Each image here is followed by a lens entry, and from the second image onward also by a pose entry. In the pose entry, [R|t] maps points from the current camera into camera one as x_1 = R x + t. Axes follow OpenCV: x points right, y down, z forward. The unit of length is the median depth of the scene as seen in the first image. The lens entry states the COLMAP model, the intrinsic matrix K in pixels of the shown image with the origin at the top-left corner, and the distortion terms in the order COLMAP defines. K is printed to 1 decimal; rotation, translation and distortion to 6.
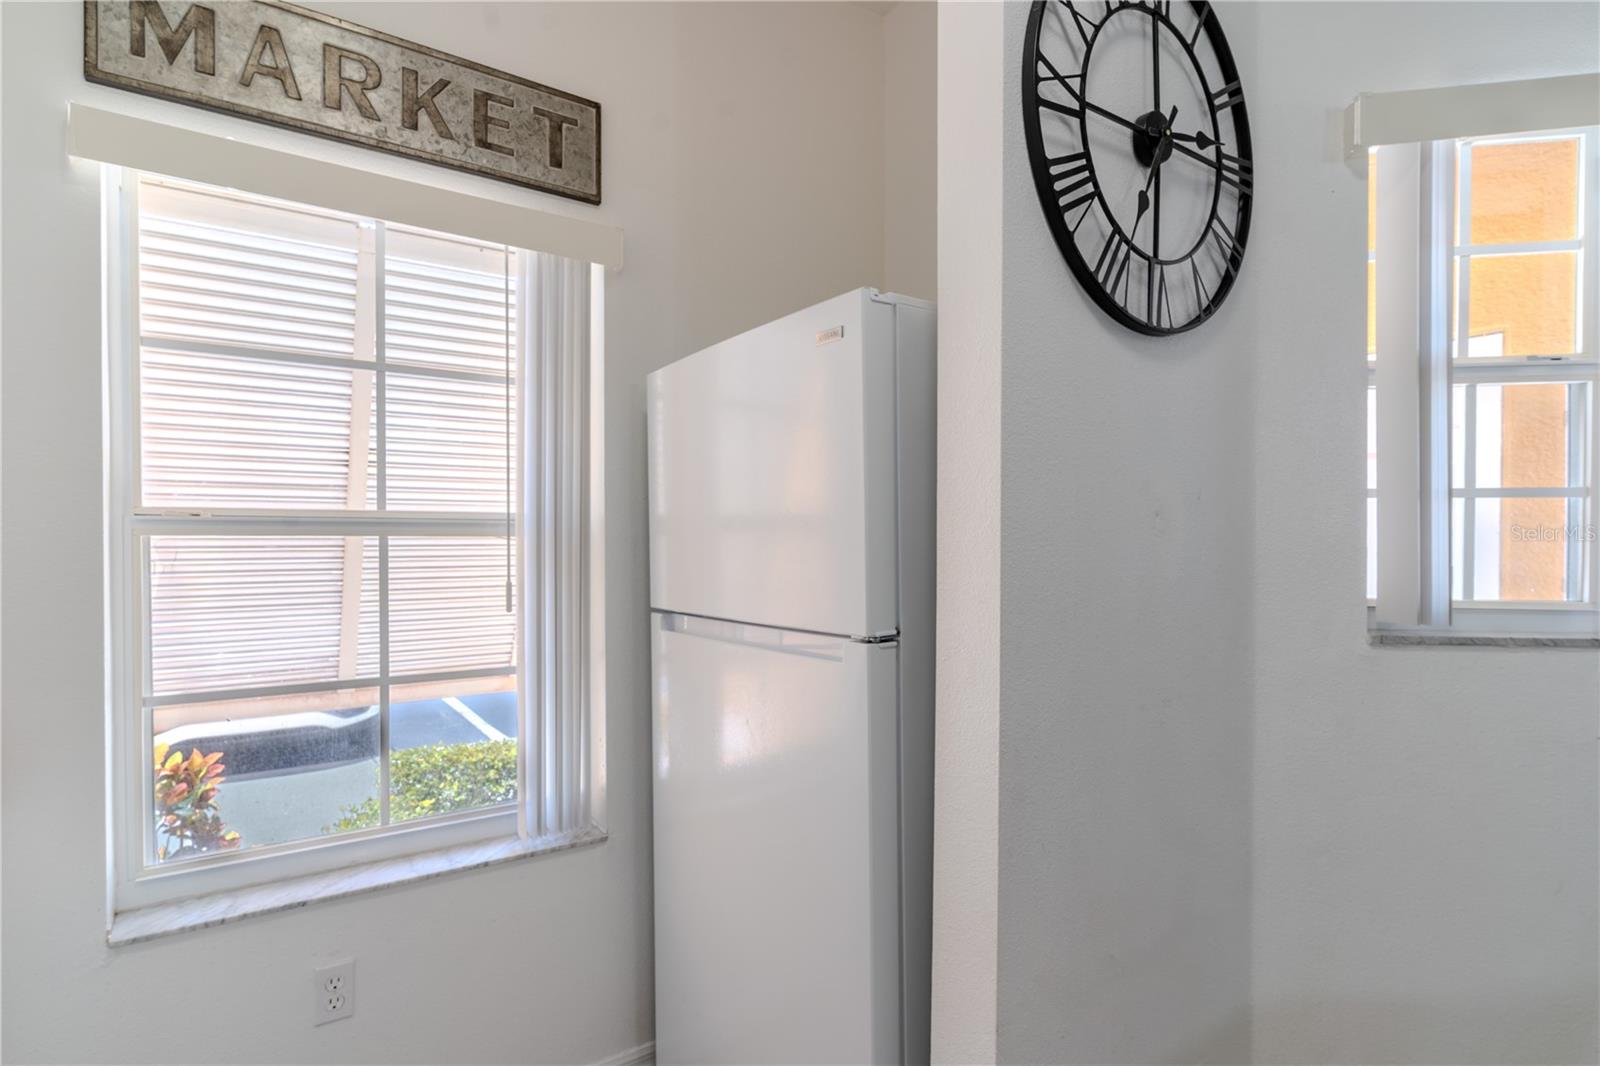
lens RADIAL K [[805.4, 0, 789.4], [0, 805.4, 535.2], [0, 0, 1]] dist [-0.001836, -0.000016]
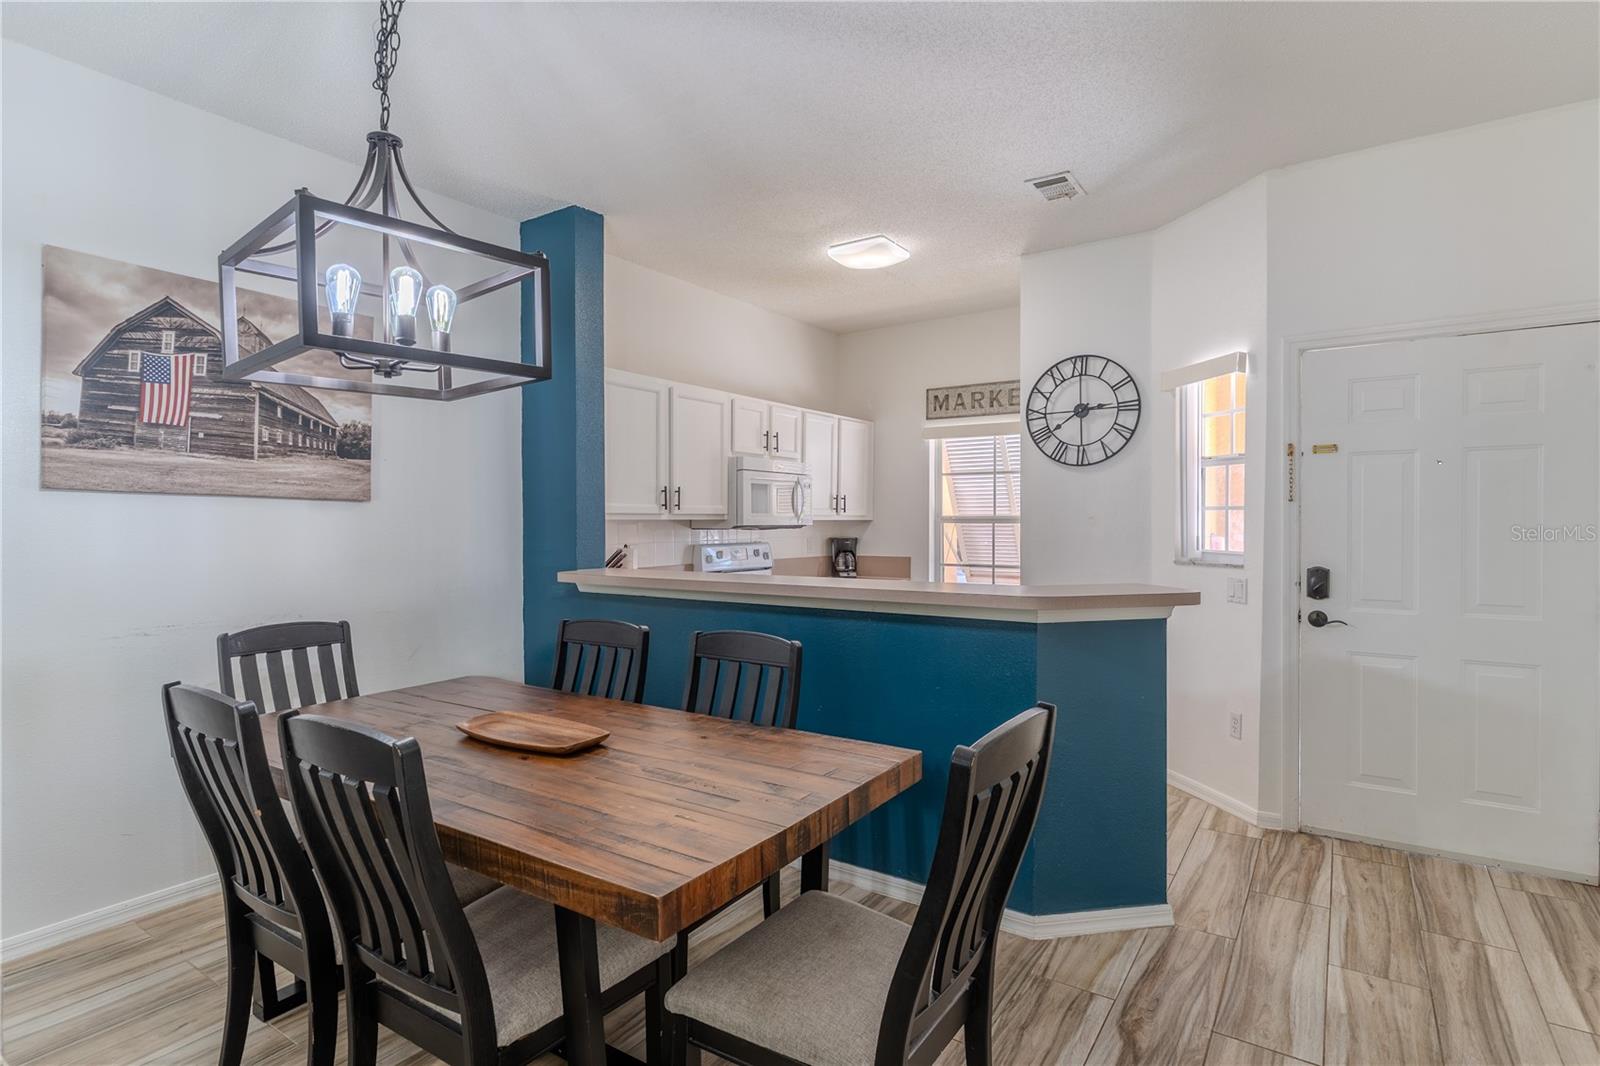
lens RADIAL K [[805.4, 0, 789.4], [0, 805.4, 535.2], [0, 0, 1]] dist [-0.001836, -0.000016]
pose [[0.376094, 0.017786, -0.926411, 2.739381], [-0.002295, 0.999831, 0.018264, -0.010695], [0.926579, -0.004743, 0.376071, -1.269335]]
